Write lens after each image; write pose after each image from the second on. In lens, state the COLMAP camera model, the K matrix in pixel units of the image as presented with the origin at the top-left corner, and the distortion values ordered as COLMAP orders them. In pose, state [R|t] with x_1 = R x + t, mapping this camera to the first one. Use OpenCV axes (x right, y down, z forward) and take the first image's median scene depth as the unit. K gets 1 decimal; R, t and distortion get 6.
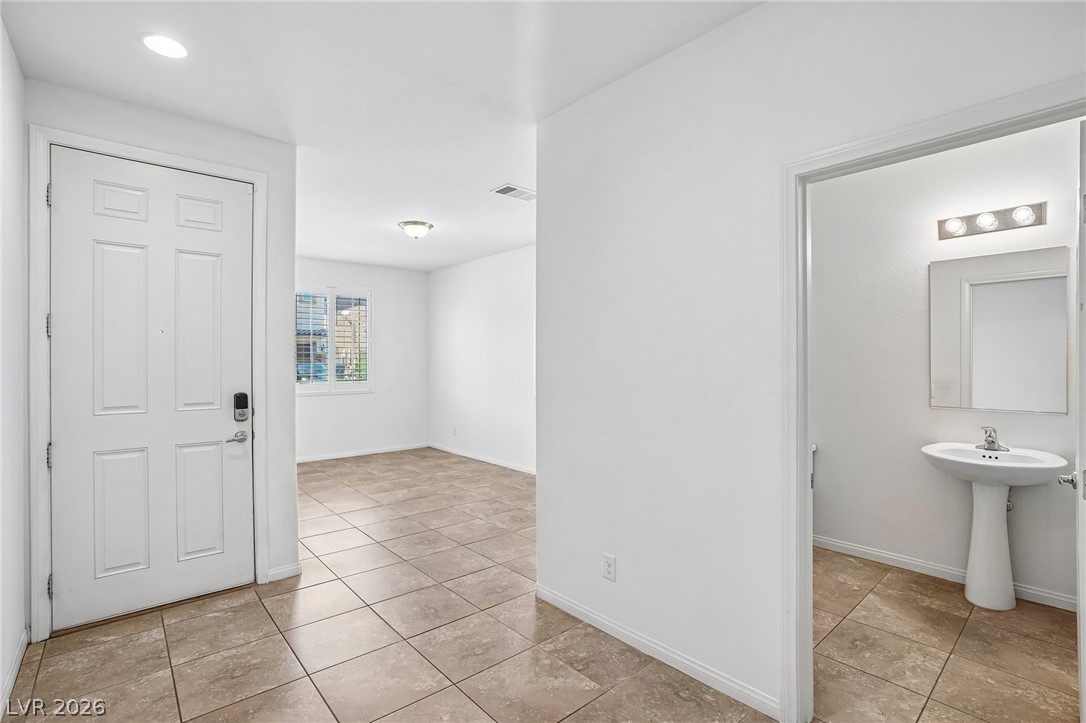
lens RADIAL K [[498.0, 0, 542.0], [0, 498.0, 358.9], [0, 0, 1]] dist [-0.069739, 0.024520]
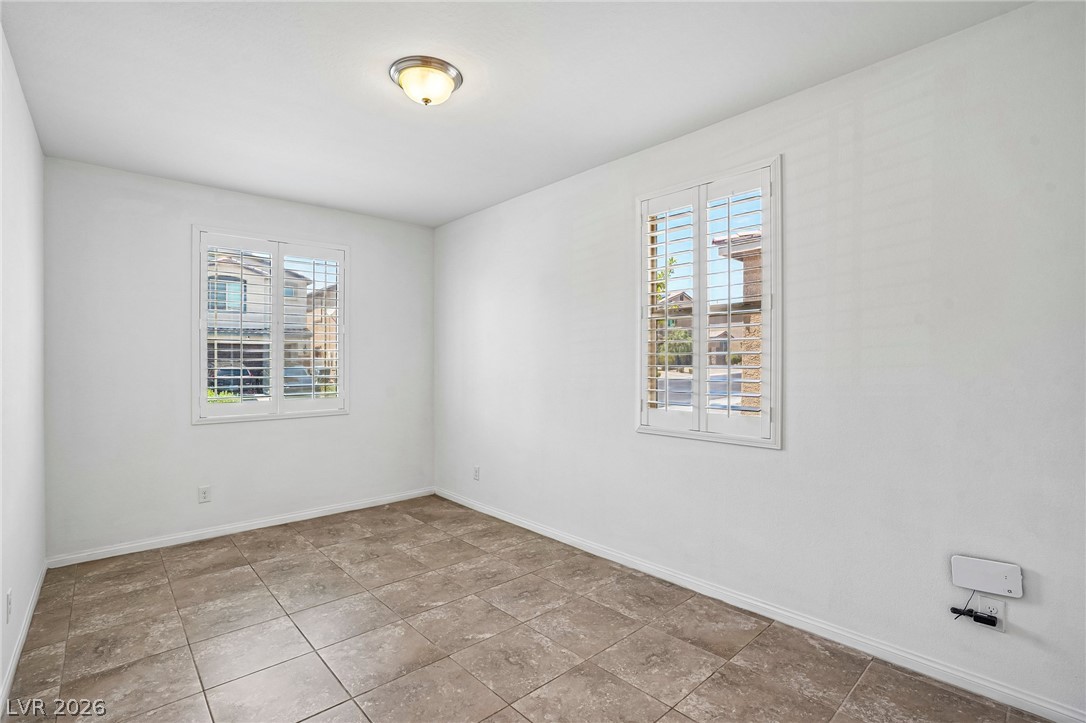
lens RADIAL K [[498.0, 0, 542.0], [0, 498.0, 358.9], [0, 0, 1]] dist [-0.069739, 0.024520]
pose [[0.999861, 0.003991, 0.016164, -0.128736], [-0.003801, 0.999923, -0.011782, 0.004677], [-0.016210, 0.011719, 0.999800, 0.454895]]
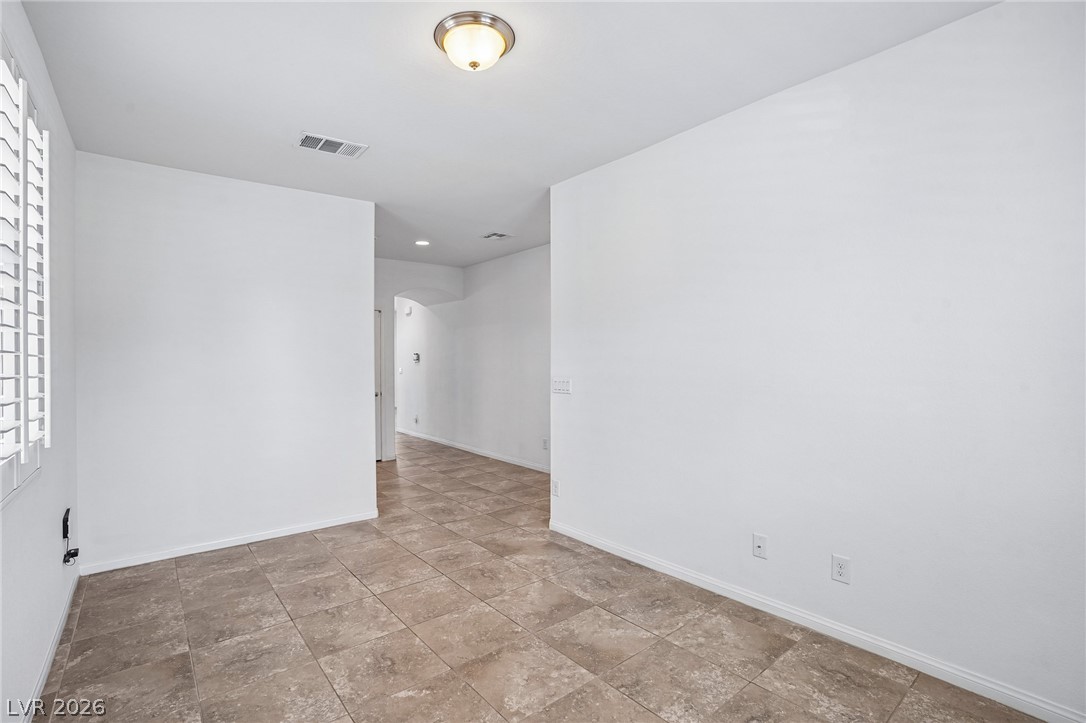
lens RADIAL K [[498.0, 0, 542.0], [0, 498.0, 358.9], [0, 0, 1]] dist [-0.069739, 0.024520]
pose [[-0.999142, 0.020260, 0.036113, -0.282420], [0.020281, 0.999794, 0.000211, 0.002971], [-0.036101, 0.000943, -0.999348, 1.209554]]
